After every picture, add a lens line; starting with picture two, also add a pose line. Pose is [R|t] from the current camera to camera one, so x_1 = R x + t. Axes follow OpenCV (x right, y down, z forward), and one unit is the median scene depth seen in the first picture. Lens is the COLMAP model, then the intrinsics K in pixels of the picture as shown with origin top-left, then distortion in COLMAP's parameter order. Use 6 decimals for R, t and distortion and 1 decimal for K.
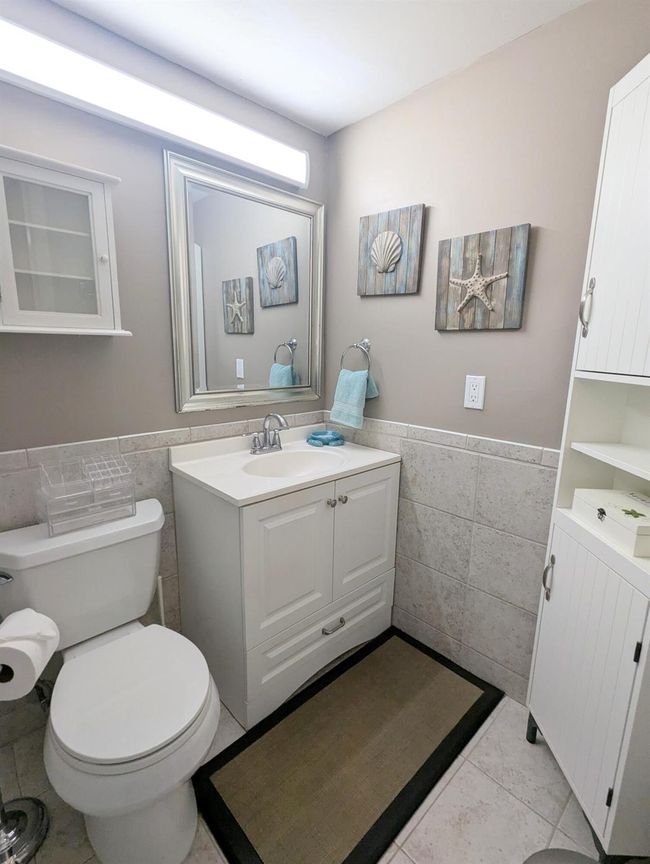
lens RADIAL K [[413.1, 0, 323.6], [0, 413.1, 432.0], [0, 0, 1]] dist [0.005946, 0.001079]
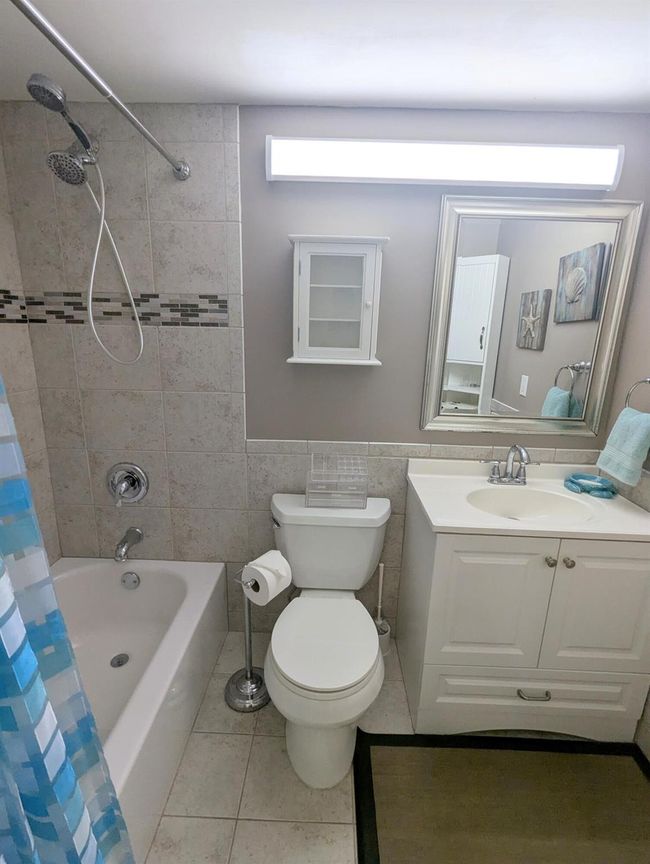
lens RADIAL K [[413.1, 0, 326.3], [0, 413.1, 433.3], [0, 0, 1]] dist [0.005946, 0.001079]
pose [[0.715592, 0.179515, -0.675057, 0.213695], [-0.162092, 0.982708, 0.089502, -0.094496], [0.679451, 0.045375, 0.732316, 0.015134]]
